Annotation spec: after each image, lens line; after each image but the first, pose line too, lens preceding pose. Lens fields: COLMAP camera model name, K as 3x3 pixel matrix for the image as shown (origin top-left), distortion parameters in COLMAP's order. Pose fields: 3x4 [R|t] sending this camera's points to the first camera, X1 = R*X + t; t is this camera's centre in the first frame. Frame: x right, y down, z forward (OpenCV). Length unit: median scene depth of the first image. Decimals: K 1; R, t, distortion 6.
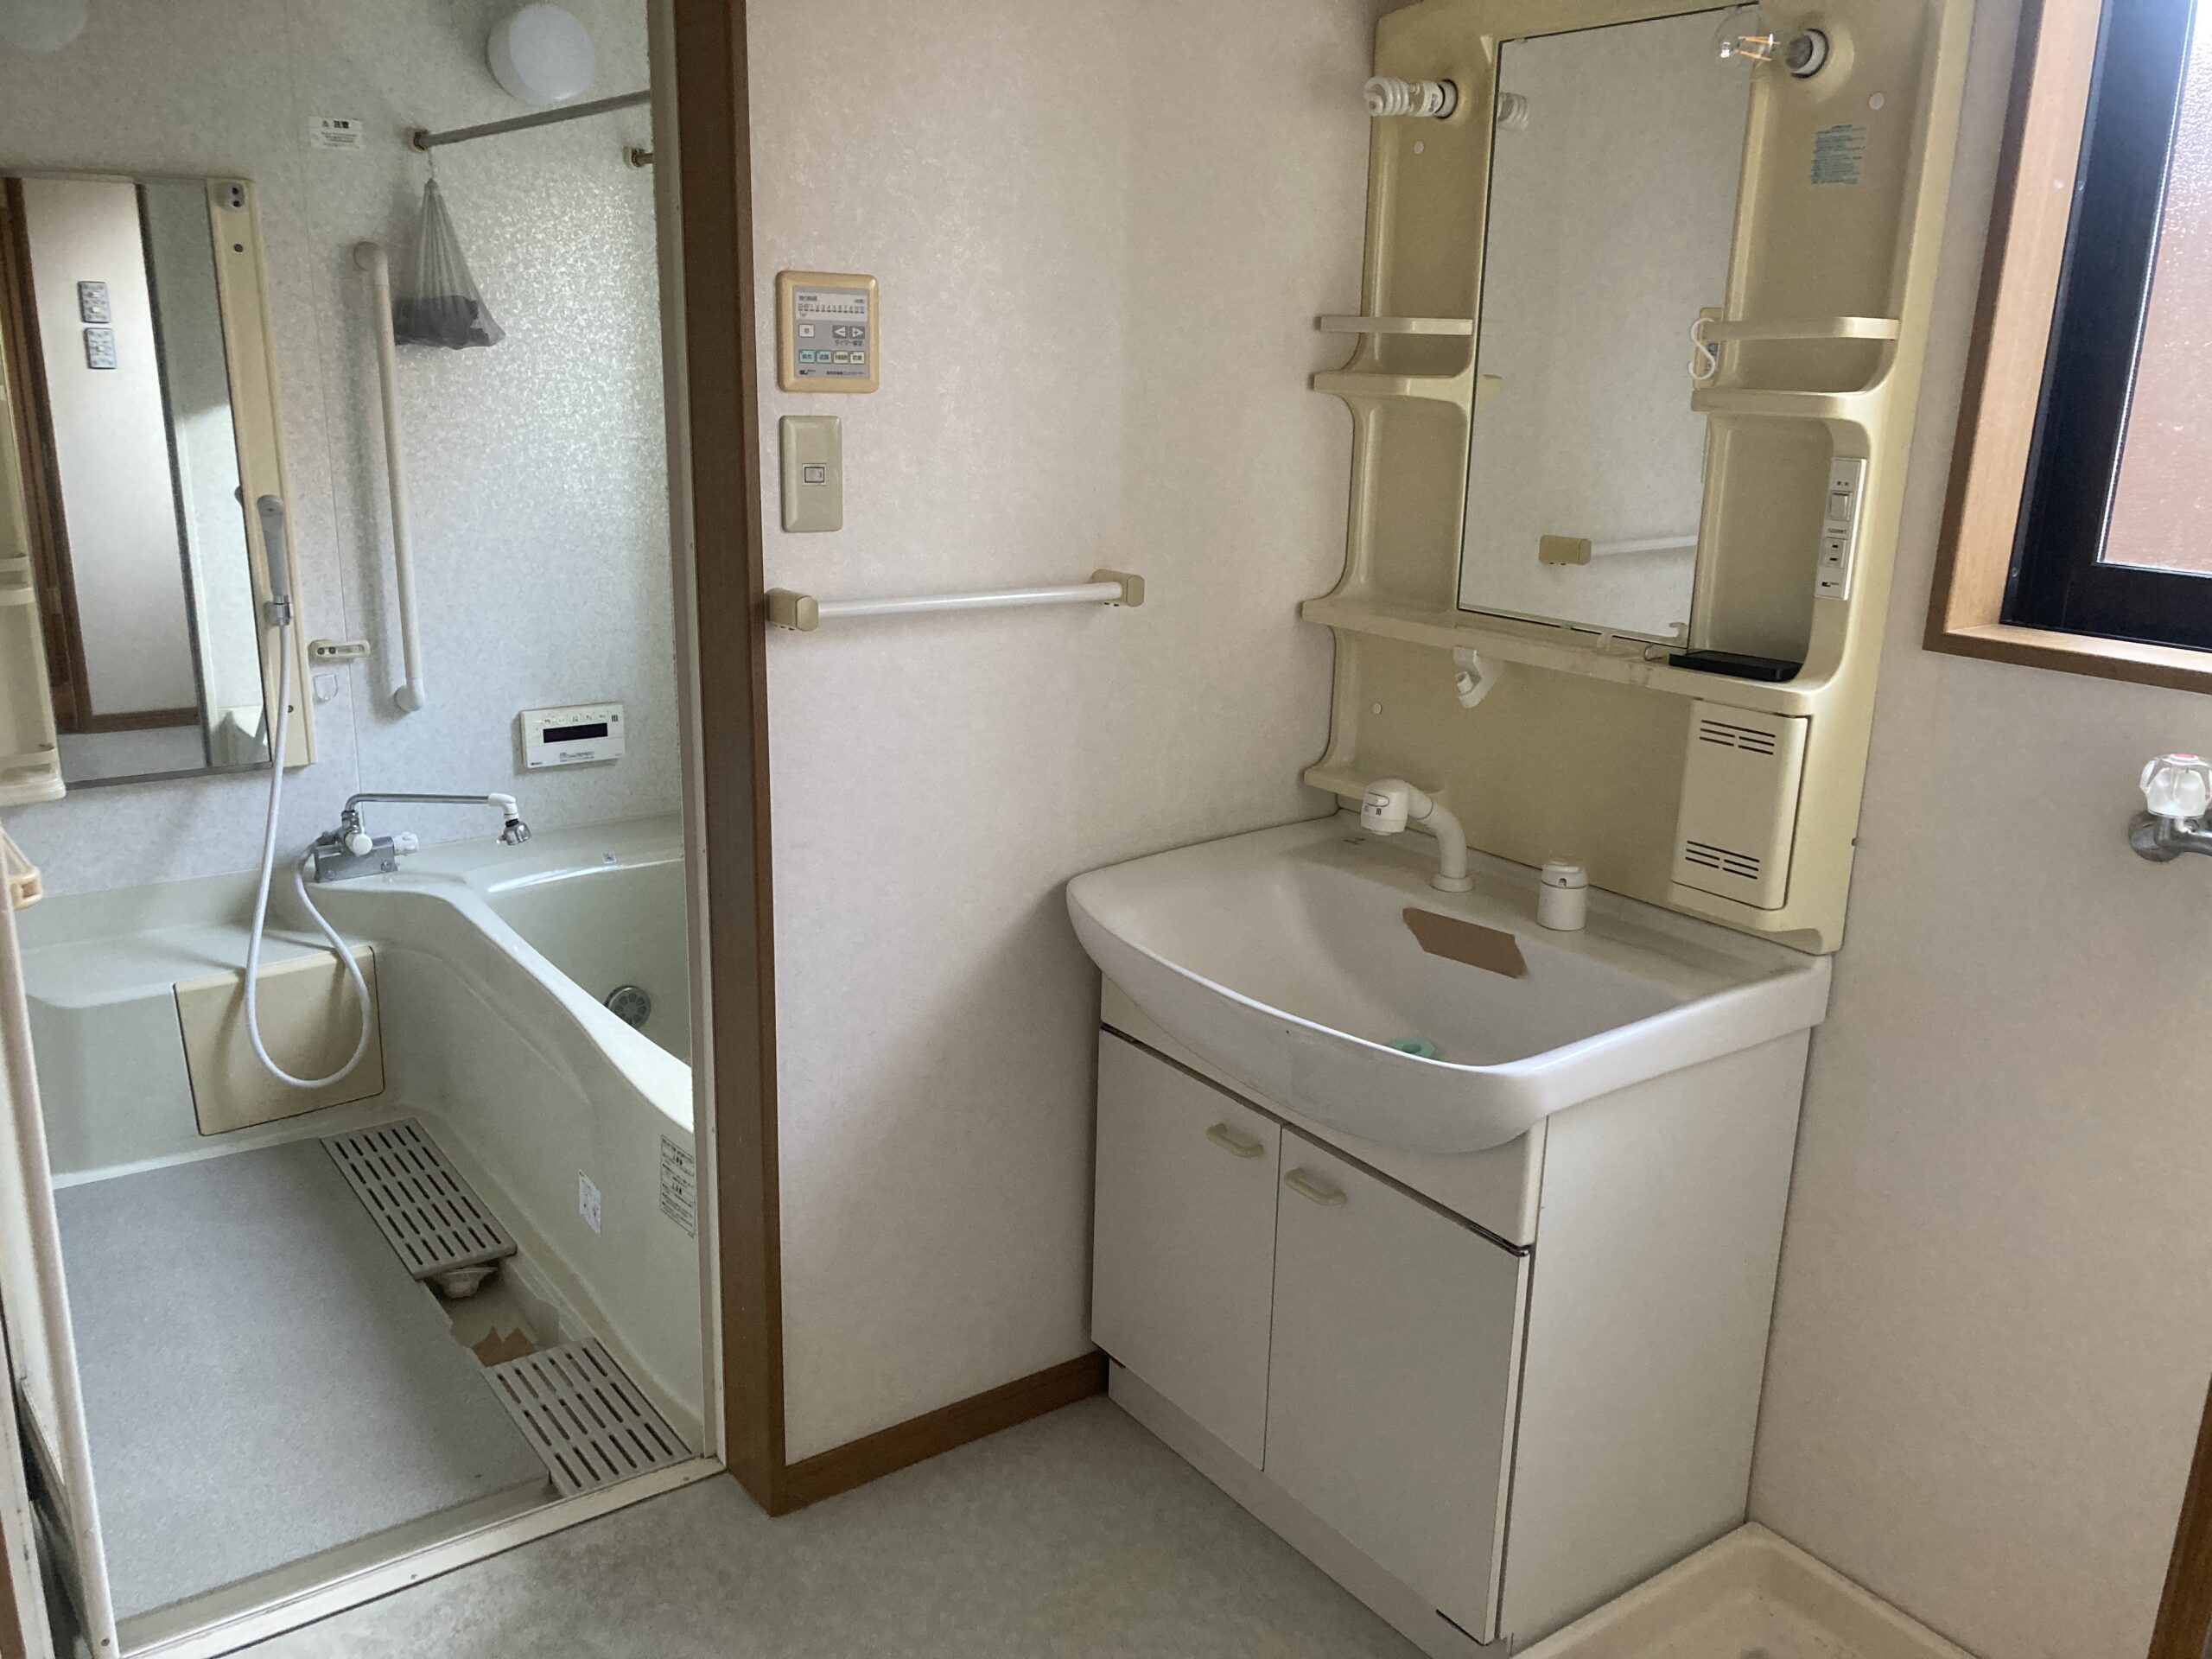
lens RADIAL K [[1806.0, 0, 1078.6], [0, 1806.0, 834.4], [0, 0, 1]] dist [0.027834, 0.003960]
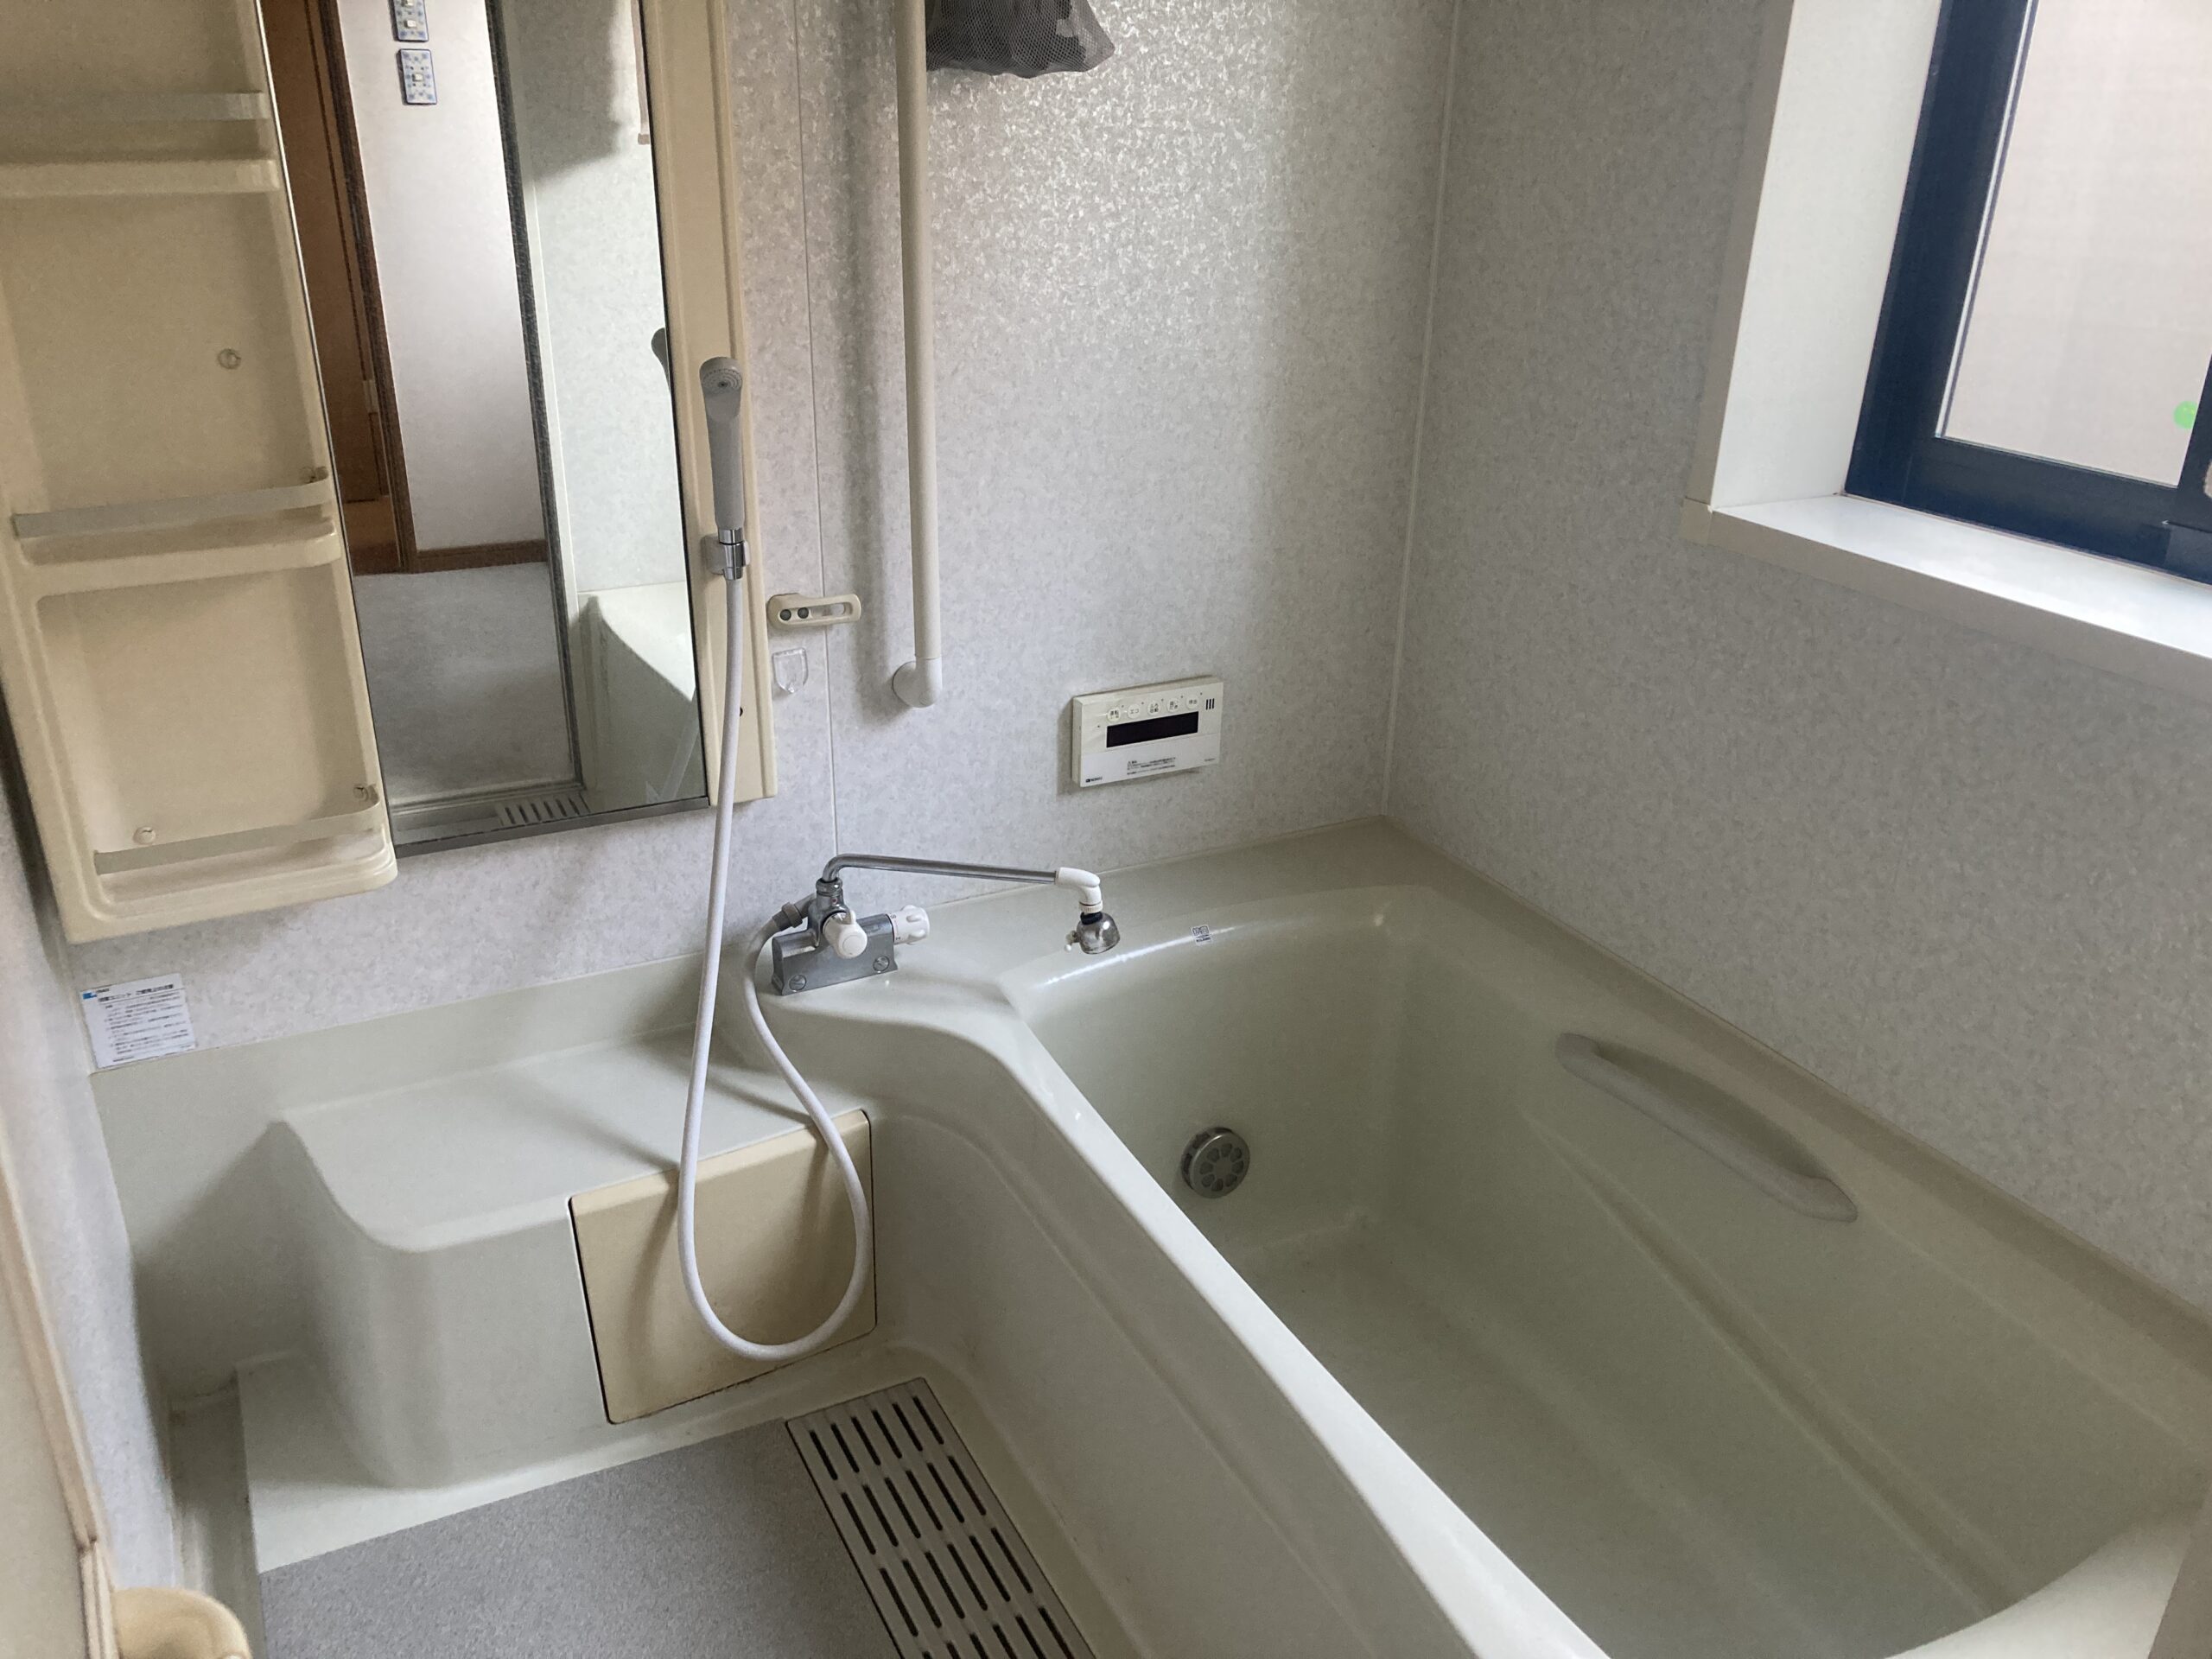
lens RADIAL K [[1787.1, 0, 1057.9], [0, 1787.1, 839.8], [0, 0, 1]] dist [0.107149, -0.205380]
pose [[0.987828, 0.054452, -0.145711, -0.237846], [-0.032903, 0.988677, 0.146406, -0.116781], [0.152033, -0.139830, 0.978434, 0.422816]]
